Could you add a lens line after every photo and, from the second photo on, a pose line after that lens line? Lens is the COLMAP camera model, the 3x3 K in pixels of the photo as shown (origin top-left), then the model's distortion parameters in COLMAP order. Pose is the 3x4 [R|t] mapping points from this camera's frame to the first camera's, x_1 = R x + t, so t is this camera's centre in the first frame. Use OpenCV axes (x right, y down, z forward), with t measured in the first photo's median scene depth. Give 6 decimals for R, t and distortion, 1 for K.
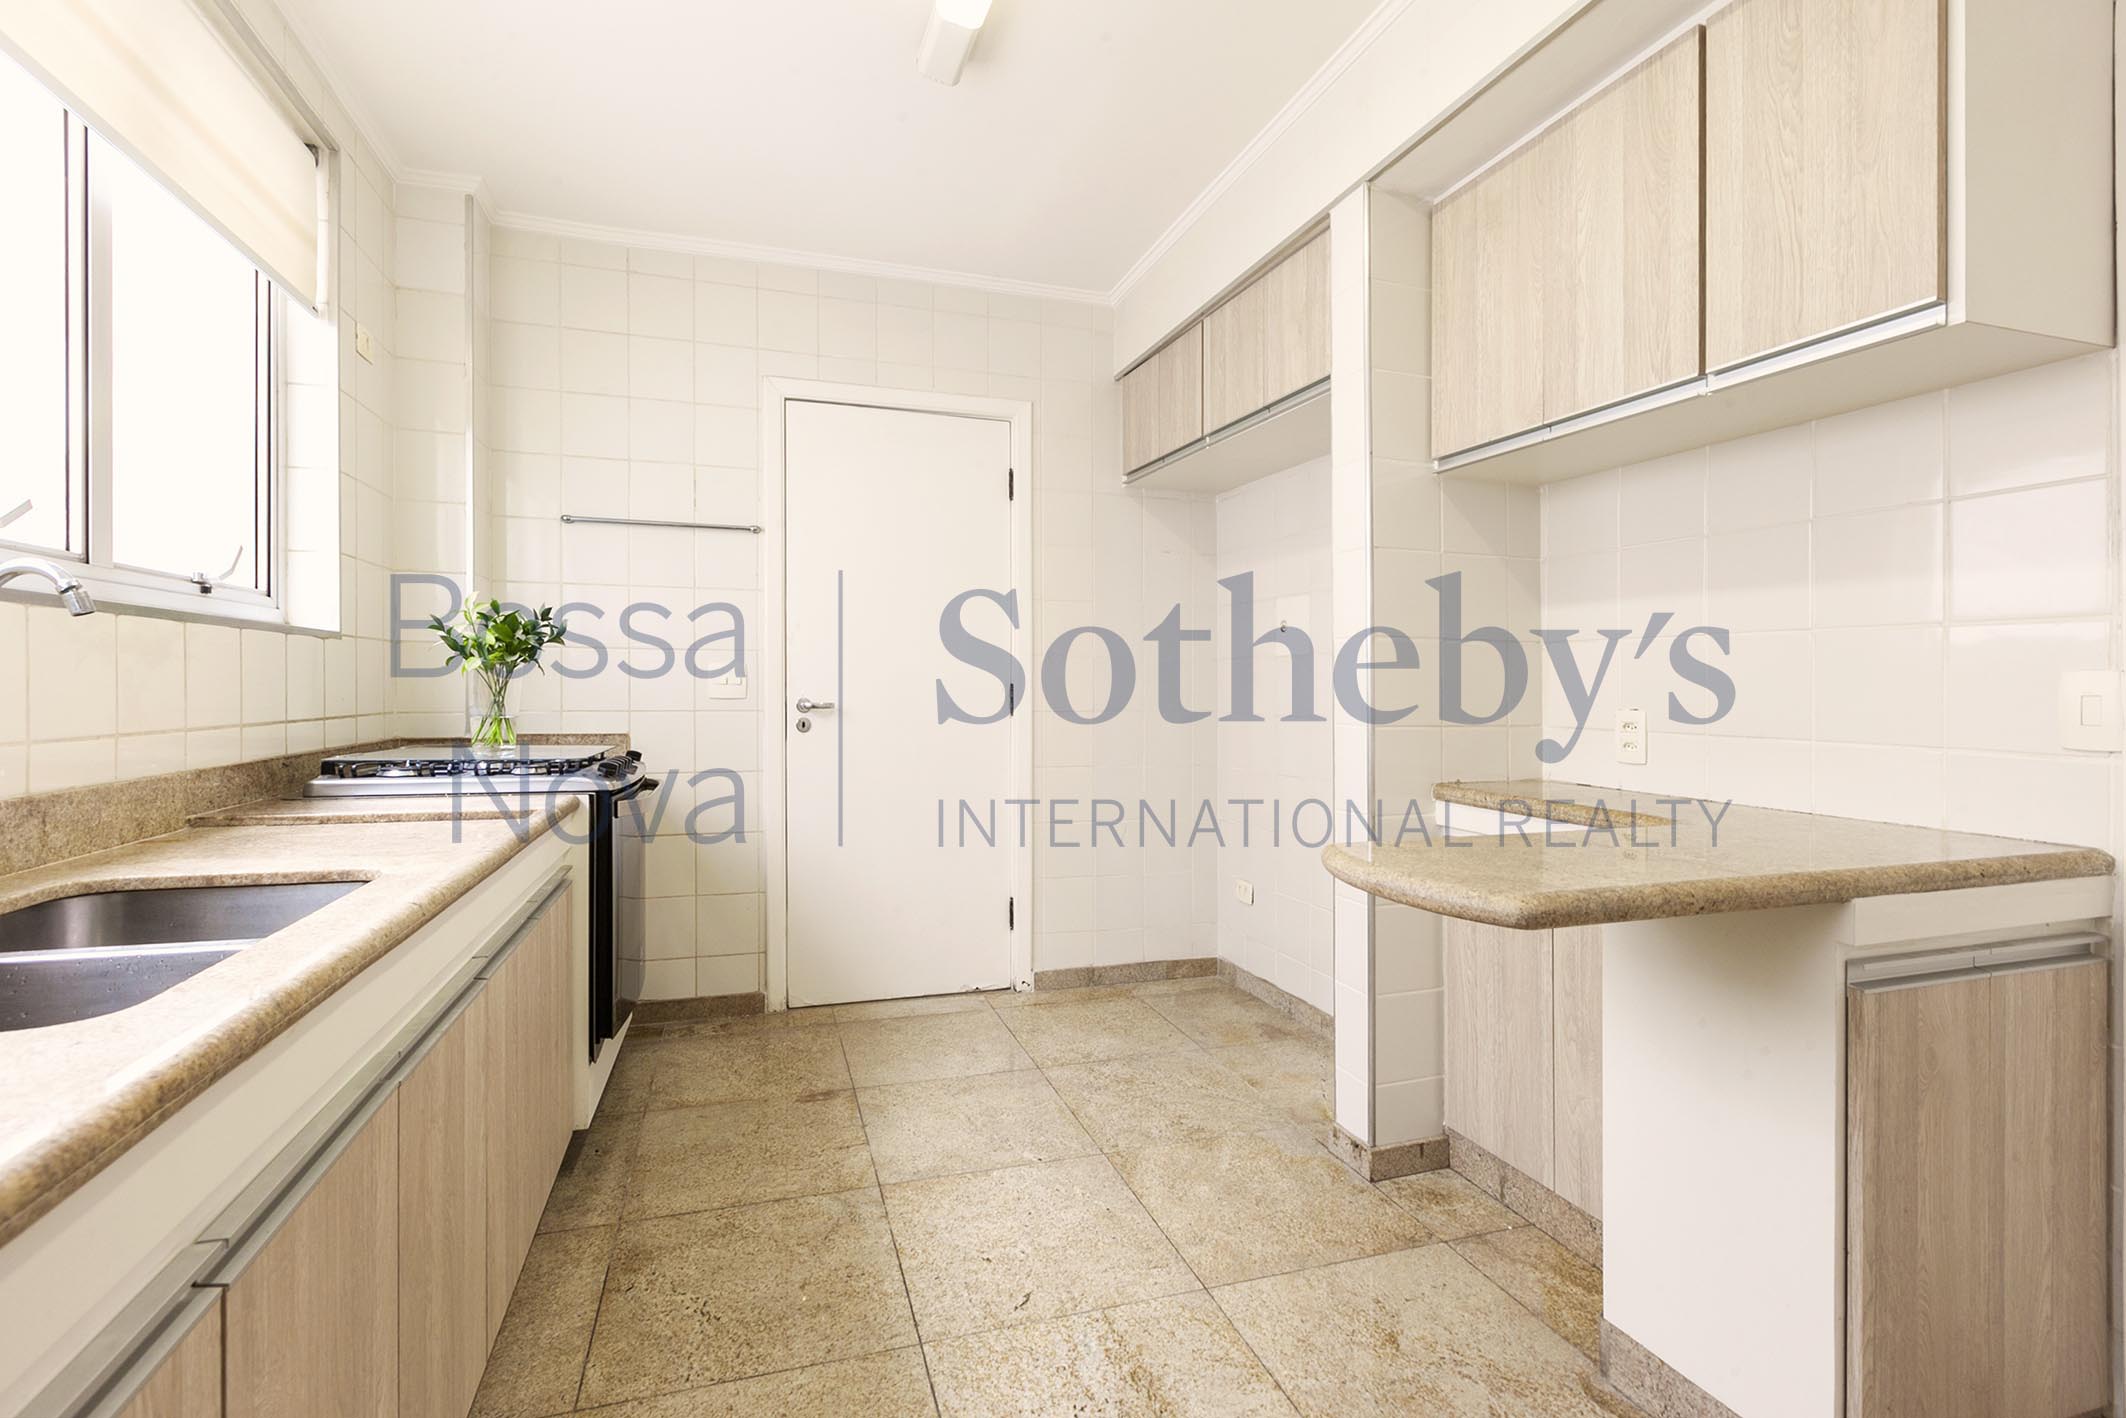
lens RADIAL K [[951.7, 0, 1095.2], [0, 951.7, 691.7], [0, 0, 1]] dist [0.002562, 0.000284]
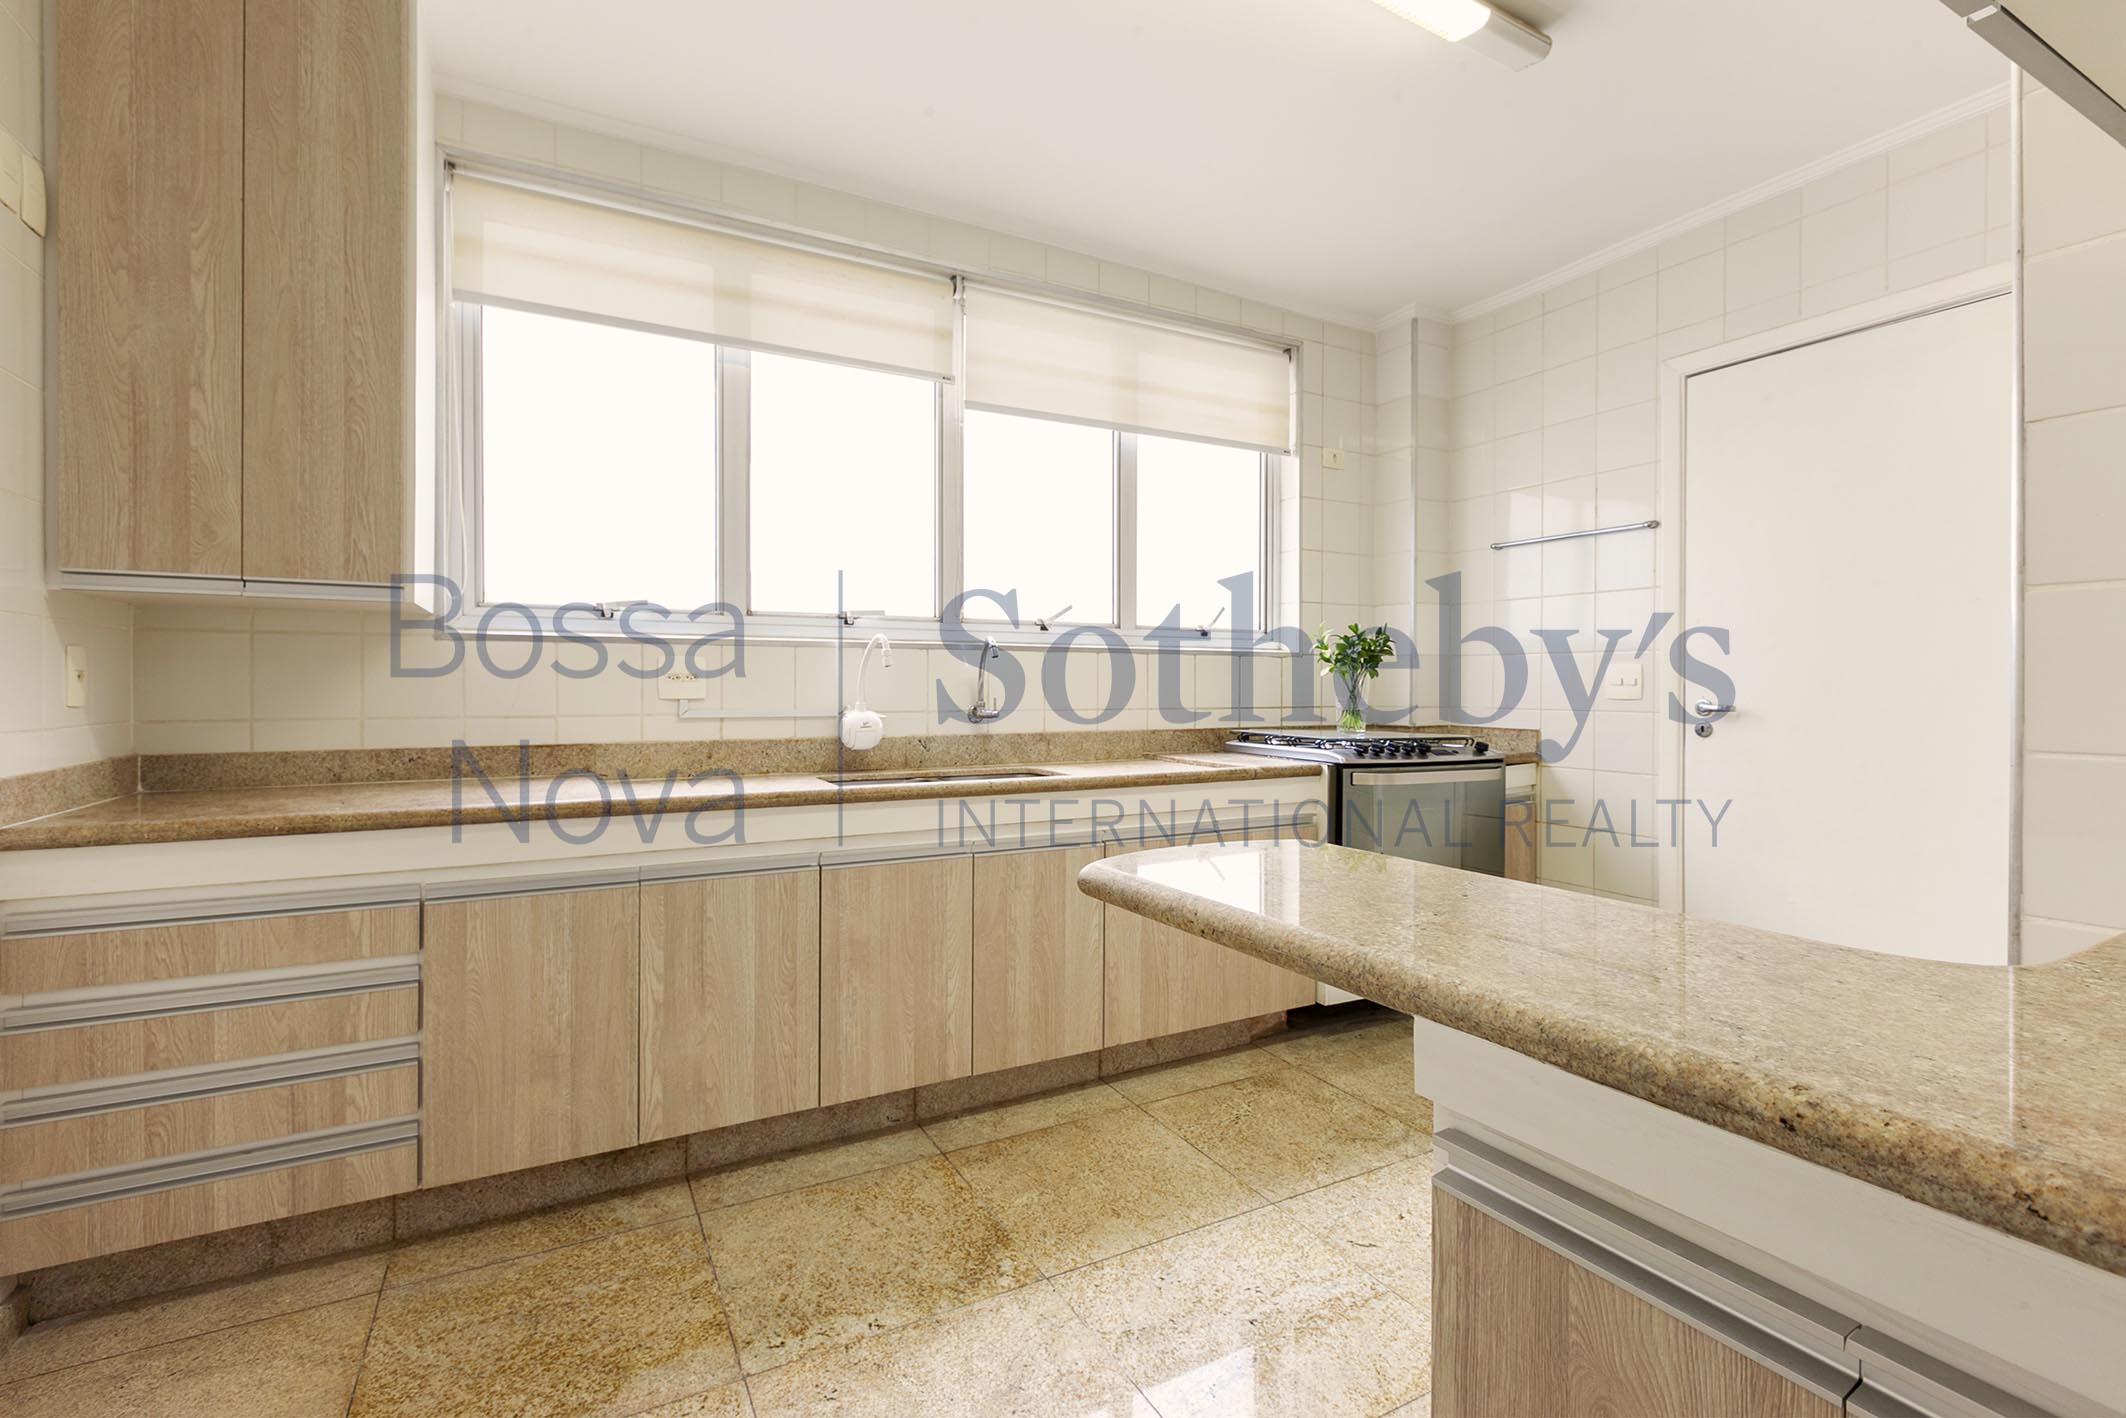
lens RADIAL K [[1016.6, 0, 1127.5], [0, 1016.6, 705.7], [0, 0, 1]] dist [0.020821, 0.000159]
pose [[0.200568, 0.012657, -0.979598, 0.856747], [-0.005352, 0.999916, 0.011824, 0.006097], [0.979665, 0.002871, 0.200619, 0.418314]]
